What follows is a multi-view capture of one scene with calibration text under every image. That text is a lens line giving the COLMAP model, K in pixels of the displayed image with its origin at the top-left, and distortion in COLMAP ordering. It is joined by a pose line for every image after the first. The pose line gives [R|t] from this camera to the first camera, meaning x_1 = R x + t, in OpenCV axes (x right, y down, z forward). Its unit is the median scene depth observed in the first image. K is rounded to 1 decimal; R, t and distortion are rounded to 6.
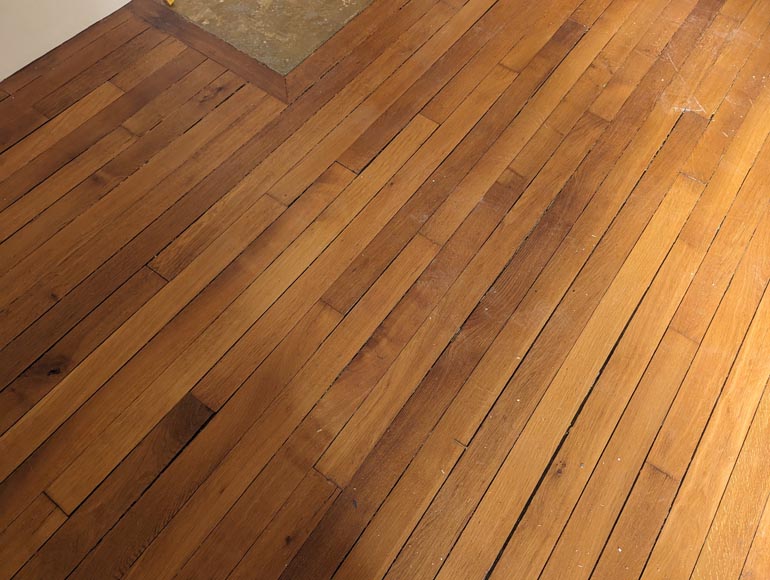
lens RADIAL K [[527.5, 0, 385.0], [0, 527.5, 290.0], [0, 0, 1]] dist [0.055496, -0.047421]
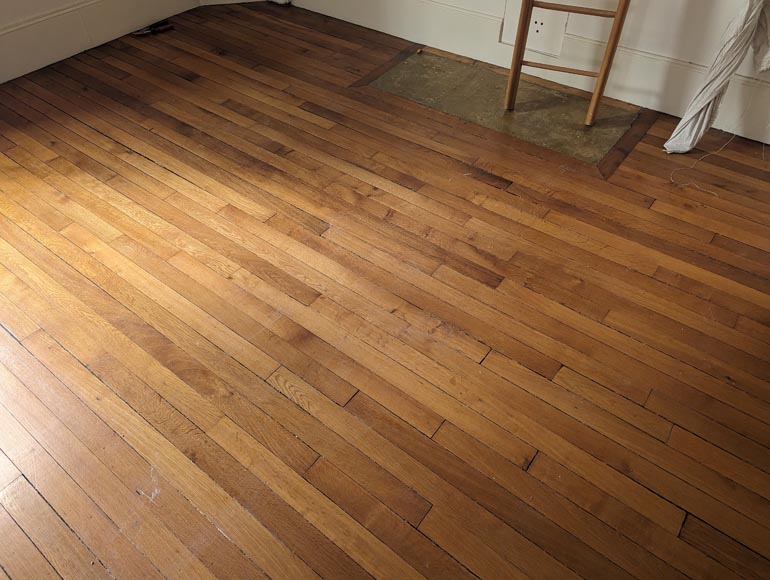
lens RADIAL K [[527.5, 0, 385.0], [0, 527.5, 290.0], [0, 0, 1]] dist [0.055496, -0.047421]
pose [[-0.025631, 0.714897, -0.698760, 1.903398], [-0.875629, 0.321181, 0.360717, -1.048058], [0.482303, 0.621100, 0.617752, 0.372684]]
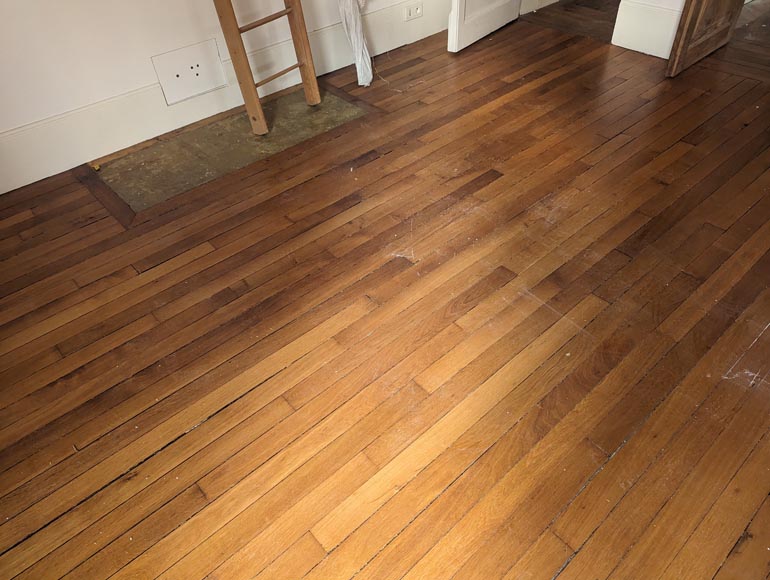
lens RADIAL K [[525.7, 0, 380.7], [0, 525.7, 301.9], [0, 0, 1]] dist [0.051035, -0.045802]
pose [[0.972524, 0.093571, -0.213171, 0.926104], [-0.154339, 0.944664, -0.289463, 0.170464], [0.174290, 0.314410, 0.933150, -0.193533]]
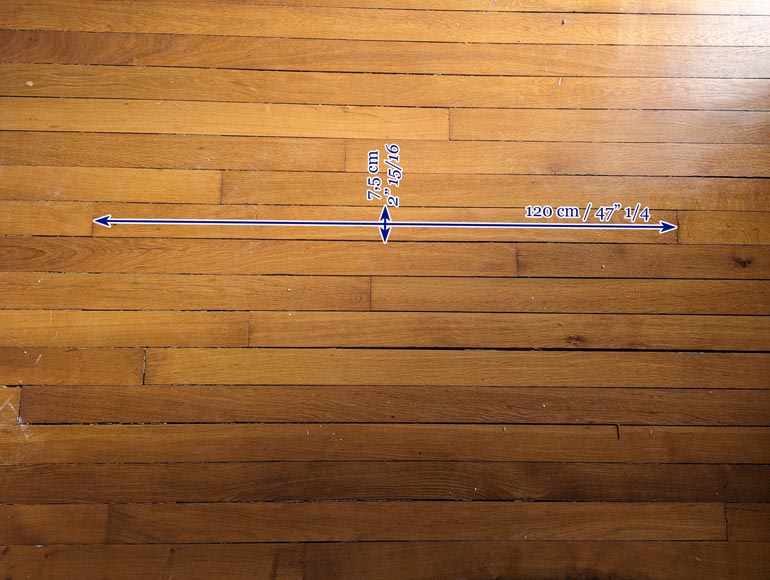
lens RADIAL K [[527.5, 0, 385.0], [0, 527.5, 290.0], [0, 0, 1]] dist [0.055496, -0.047421]
pose [[-0.581490, -0.812491, 0.041563, 0.465275], [0.692508, -0.467514, 0.549421, -0.360550], [-0.426968, 0.348265, 0.834511, 0.203579]]
